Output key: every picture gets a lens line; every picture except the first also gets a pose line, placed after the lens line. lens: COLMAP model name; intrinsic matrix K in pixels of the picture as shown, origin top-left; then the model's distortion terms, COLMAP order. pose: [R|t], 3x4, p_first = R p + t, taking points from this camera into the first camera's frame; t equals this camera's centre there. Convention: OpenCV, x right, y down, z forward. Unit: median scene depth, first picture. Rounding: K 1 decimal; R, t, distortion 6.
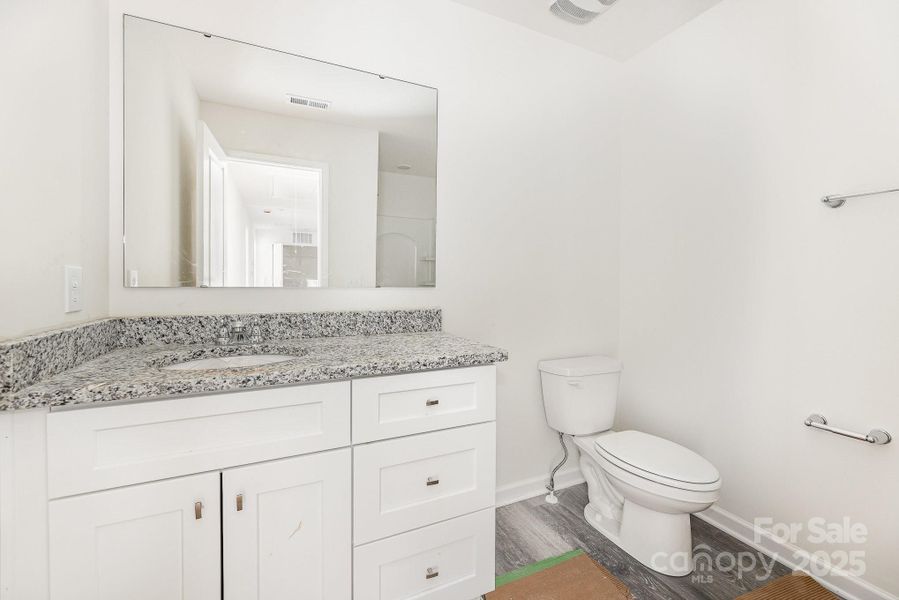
lens RADIAL K [[334.7, 0, 451.0], [0, 334.7, 295.3], [0, 0, 1]] dist [0.012826, -0.000029]
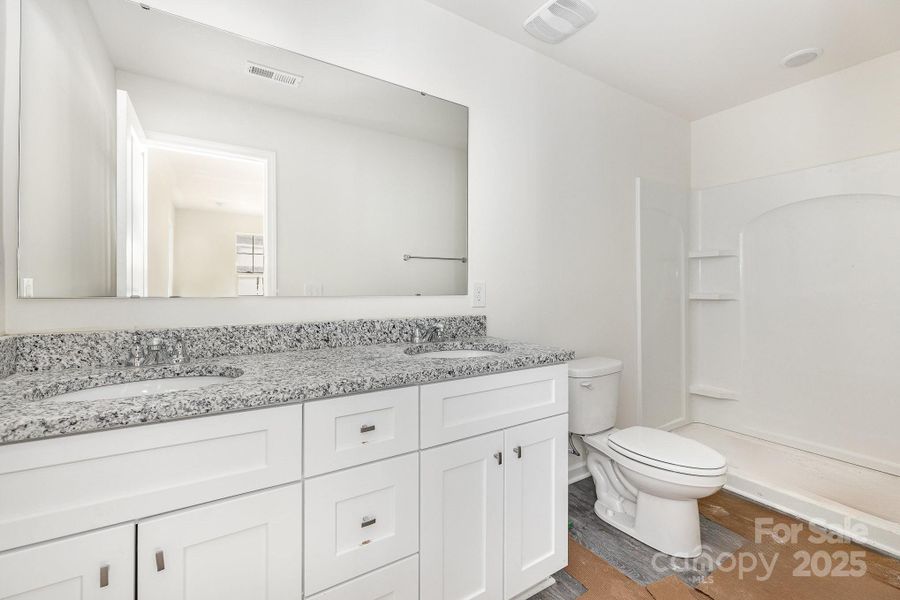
lens RADIAL K [[380.2, 0, 450.8], [0, 380.2, 291.3], [0, 0, 1]] dist [-0.004035, -0.000245]
pose [[0.986570, -0.007262, 0.163177, -0.096342], [0.012151, 0.999506, -0.028983, 0.000216], [-0.162886, 0.030577, 0.986171, -0.042234]]
